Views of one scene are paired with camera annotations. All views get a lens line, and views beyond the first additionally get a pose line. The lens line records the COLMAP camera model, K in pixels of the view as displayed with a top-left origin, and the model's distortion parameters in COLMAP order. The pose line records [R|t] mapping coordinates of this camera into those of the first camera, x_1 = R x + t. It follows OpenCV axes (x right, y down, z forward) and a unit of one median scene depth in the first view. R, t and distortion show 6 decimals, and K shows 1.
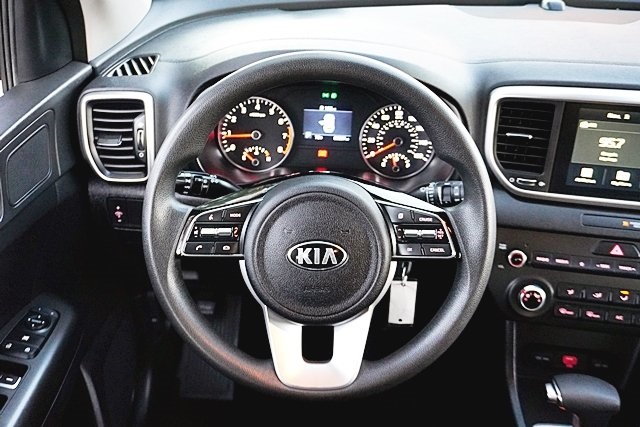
lens RADIAL K [[647.0, 0, 320.3], [0, 647.0, 221.2], [0, 0, 1]] dist [0.006333, 0.005048]
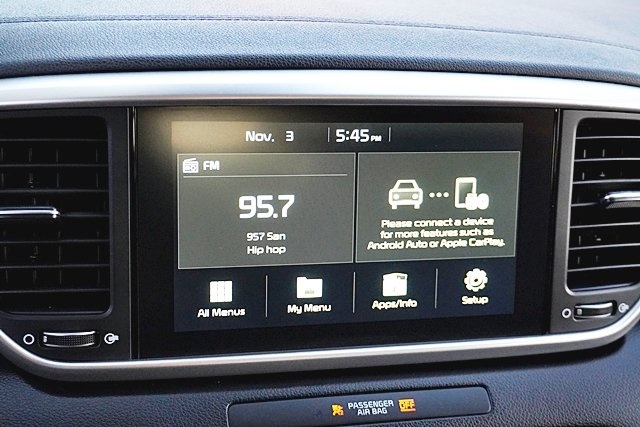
lens RADIAL K [[941.4, 0, 320.0], [0, 941.4, 213.5], [0, 0, 1]] dist [0.012024, -0.011843]
pose [[0.916801, -0.099648, 0.386712, 0.256143], [0.170476, 0.973357, -0.153342, -0.024908], [-0.361129, 0.206509, 0.909363, 0.469912]]
